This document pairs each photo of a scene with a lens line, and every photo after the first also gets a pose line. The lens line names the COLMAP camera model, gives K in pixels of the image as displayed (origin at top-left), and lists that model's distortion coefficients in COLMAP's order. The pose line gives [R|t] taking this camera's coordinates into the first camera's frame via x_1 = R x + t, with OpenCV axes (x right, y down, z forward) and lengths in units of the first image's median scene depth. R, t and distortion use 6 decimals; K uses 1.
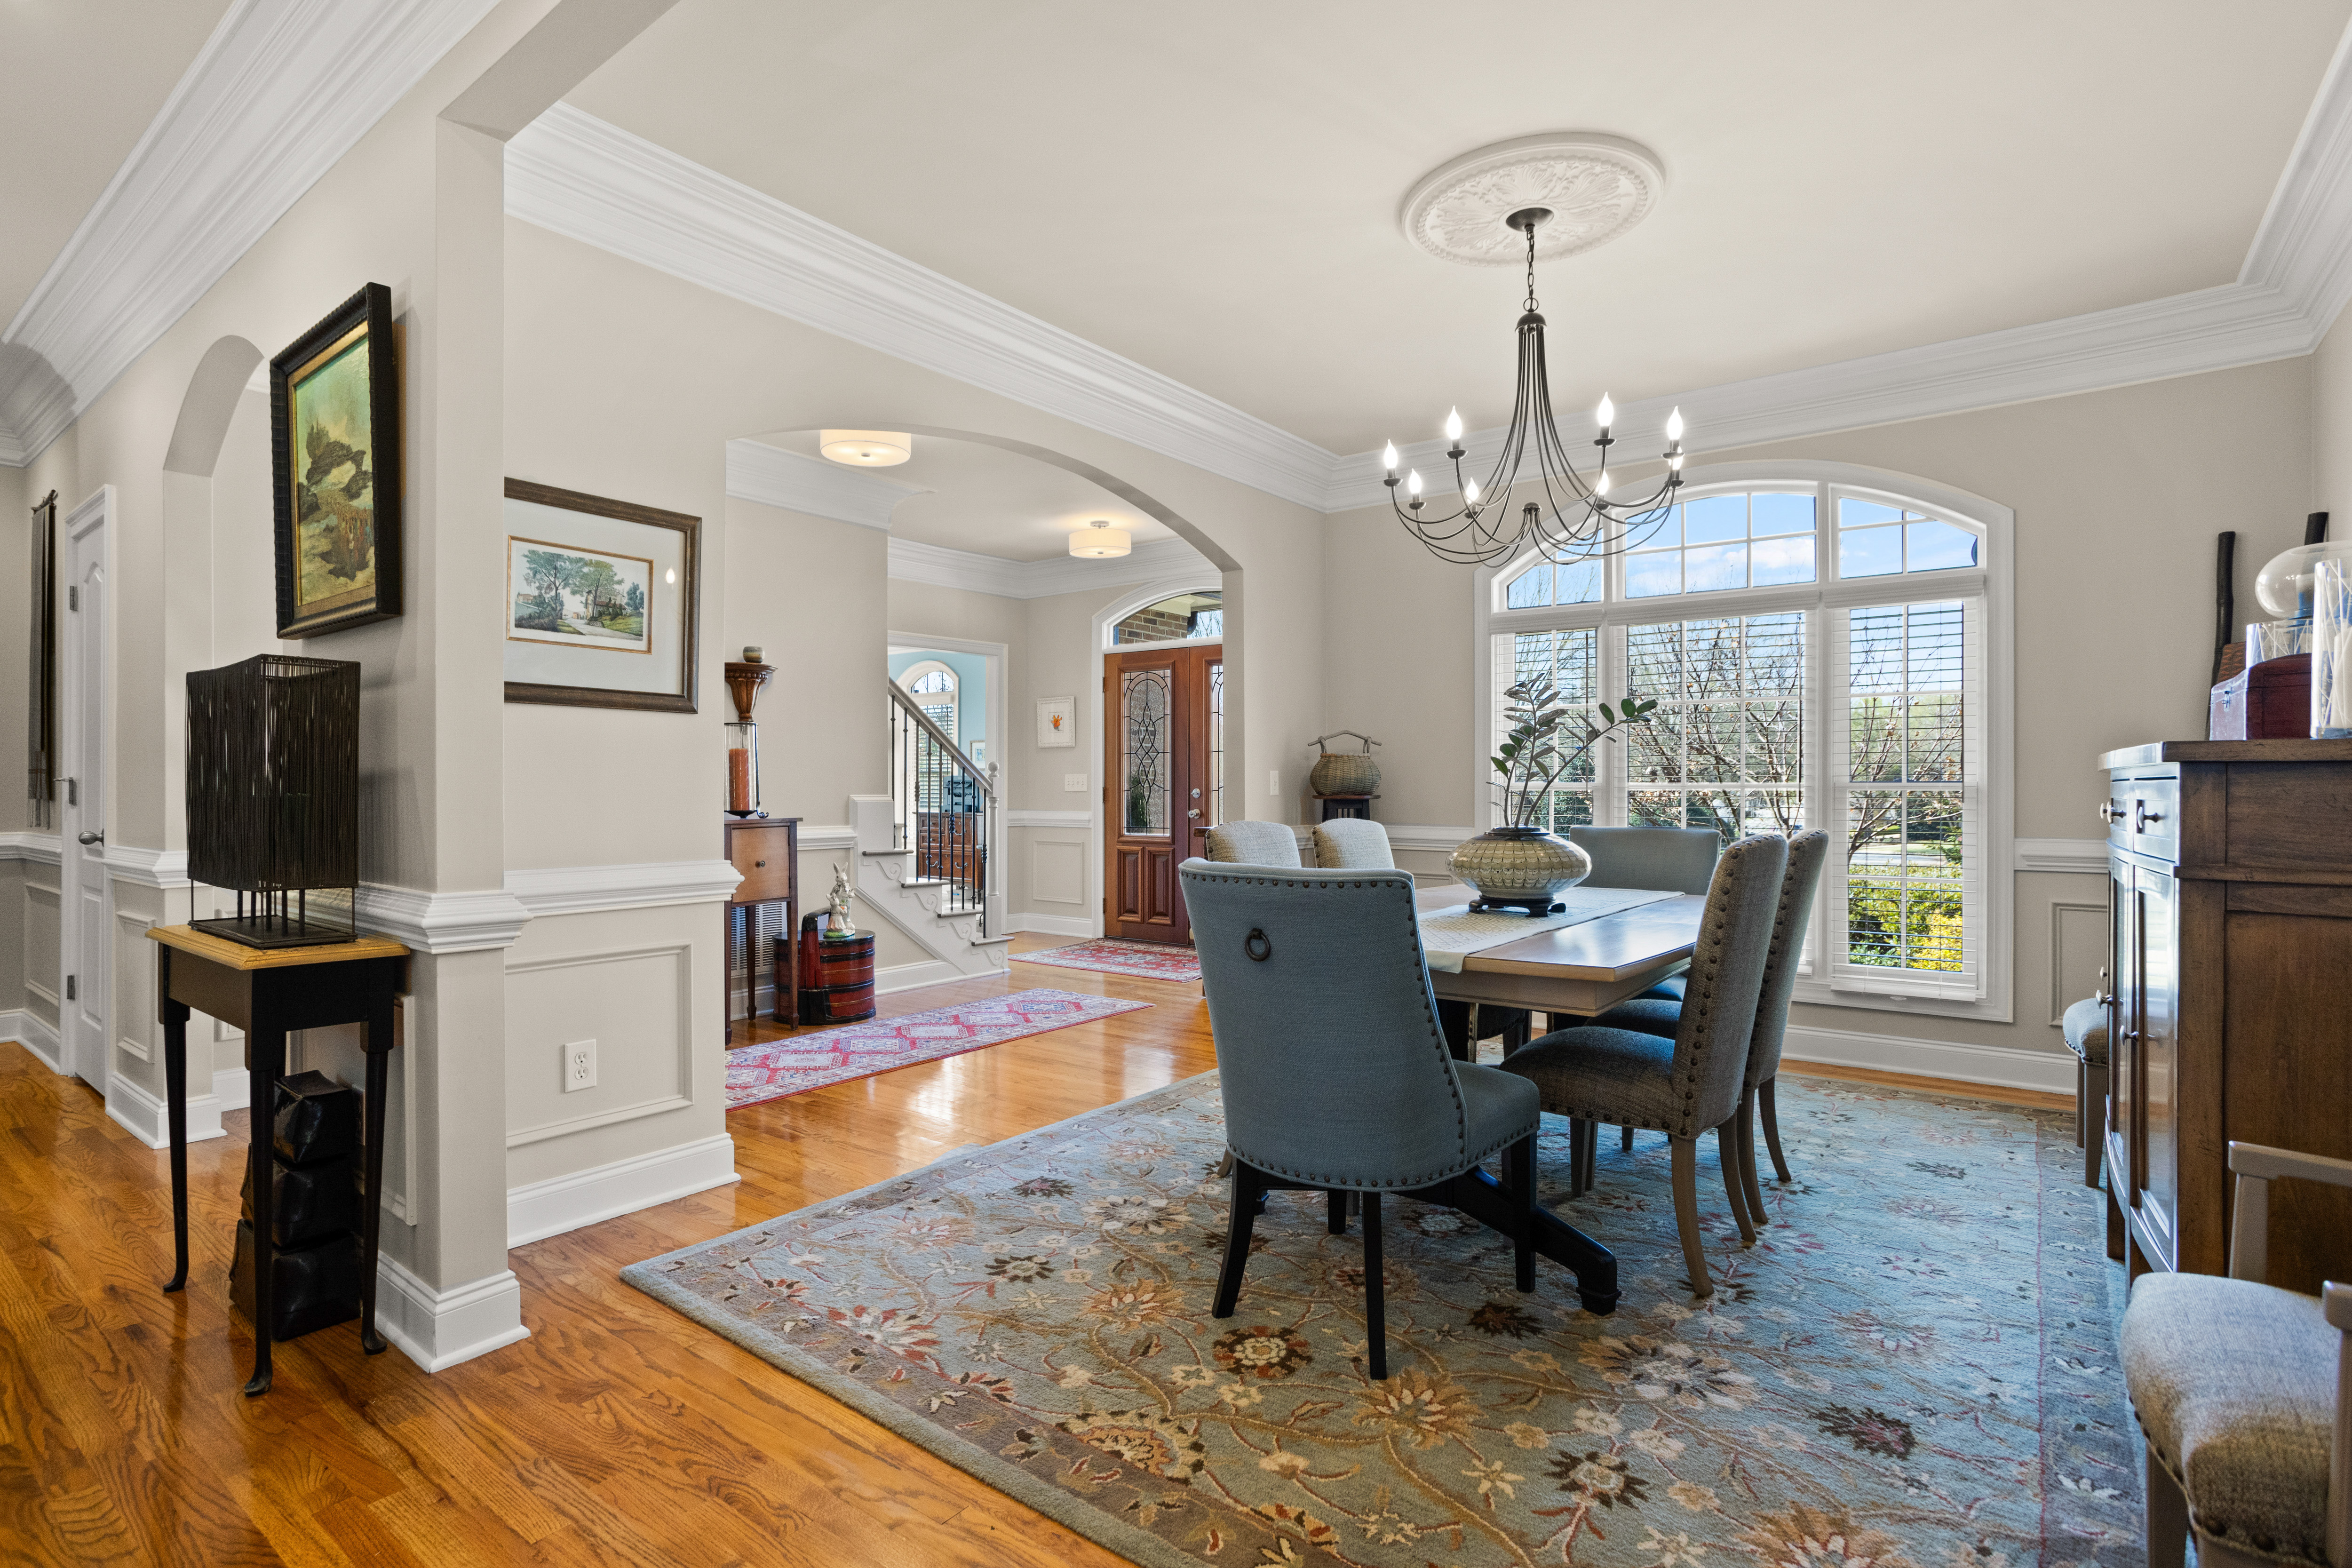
lens RADIAL K [[1139.7, 0, 1151.8], [0, 1139.7, 790.3], [0, 0, 1]] dist [-0.034964, 0.021645]
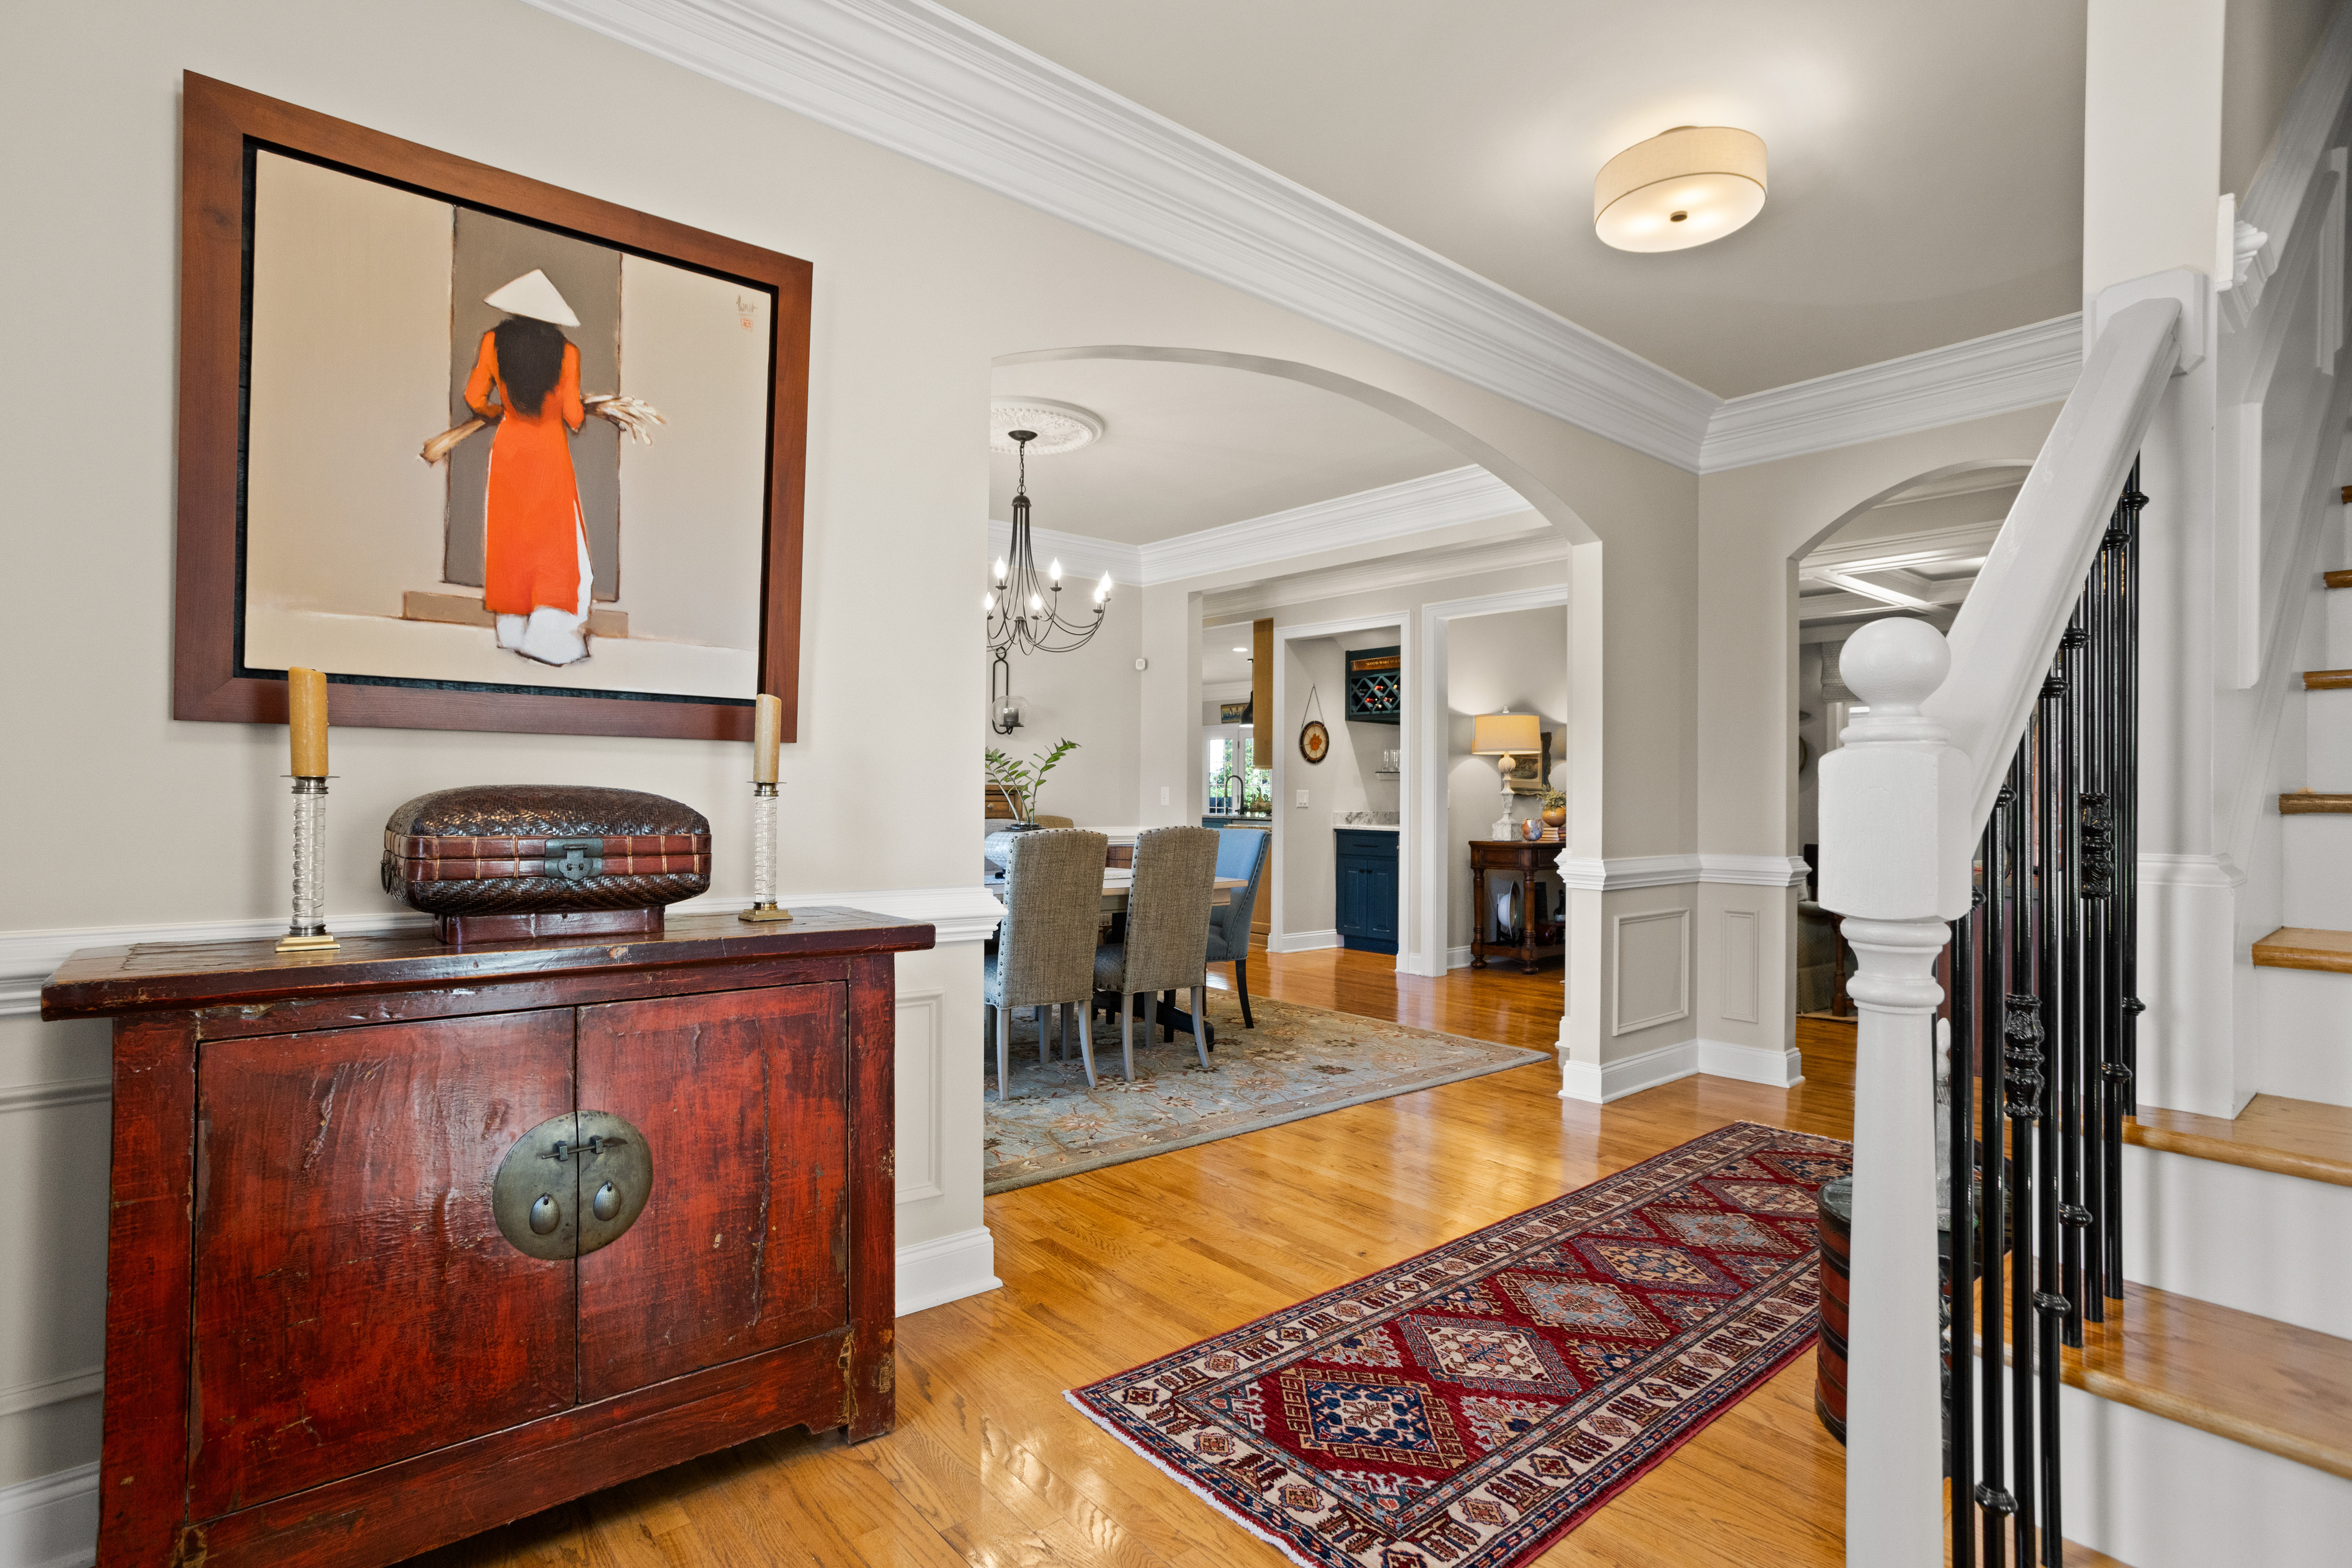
lens RADIAL K [[1139.7, 0, 1163.1], [0, 1139.7, 780.7], [0, 0, 1]] dist [-0.034964, 0.021645]
pose [[-0.977016, -0.009255, 0.212967, -0.109600], [-0.011004, 0.999915, -0.007030, -0.009098], [-0.212883, -0.009212, -0.977034, 1.423839]]
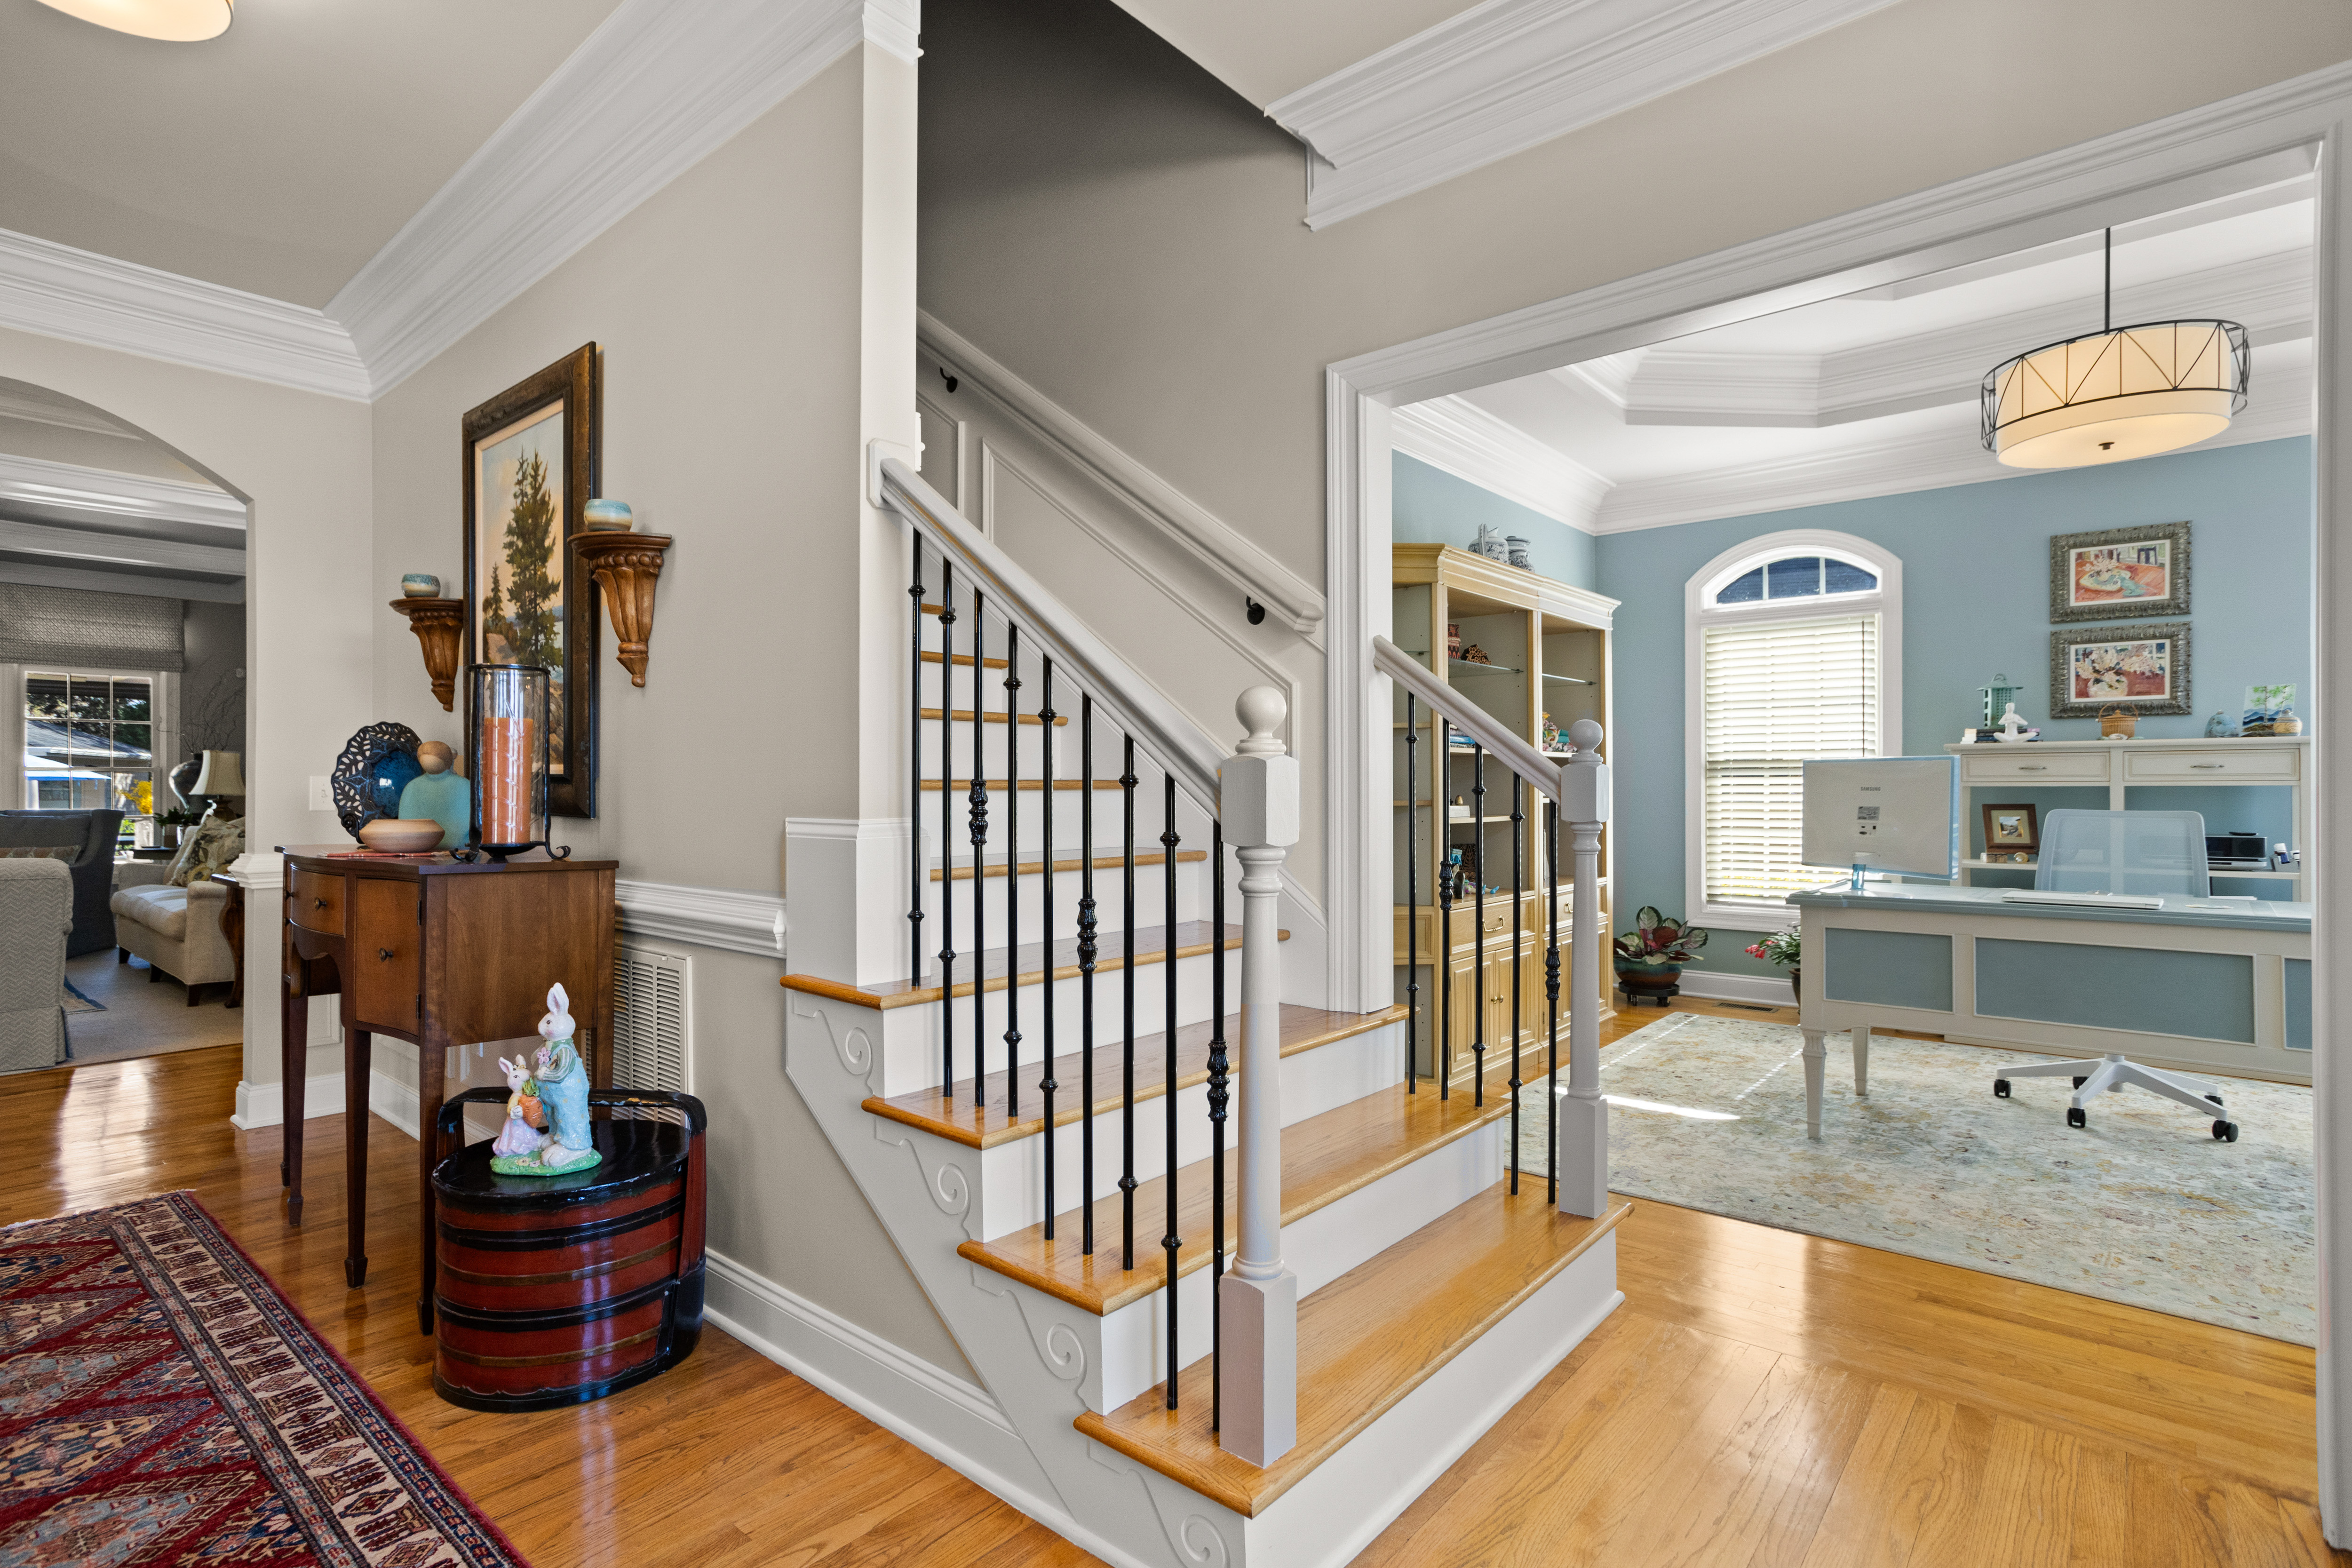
lens RADIAL K [[1139.7, 0, 1161.4], [0, 1139.7, 791.5], [0, 0, 1]] dist [-0.034964, 0.021645]
pose [[-0.038881, -0.003049, -0.999239, 0.116356], [-0.005465, 0.999981, -0.002839, -0.005402], [0.999229, 0.005350, -0.038897, 1.240832]]
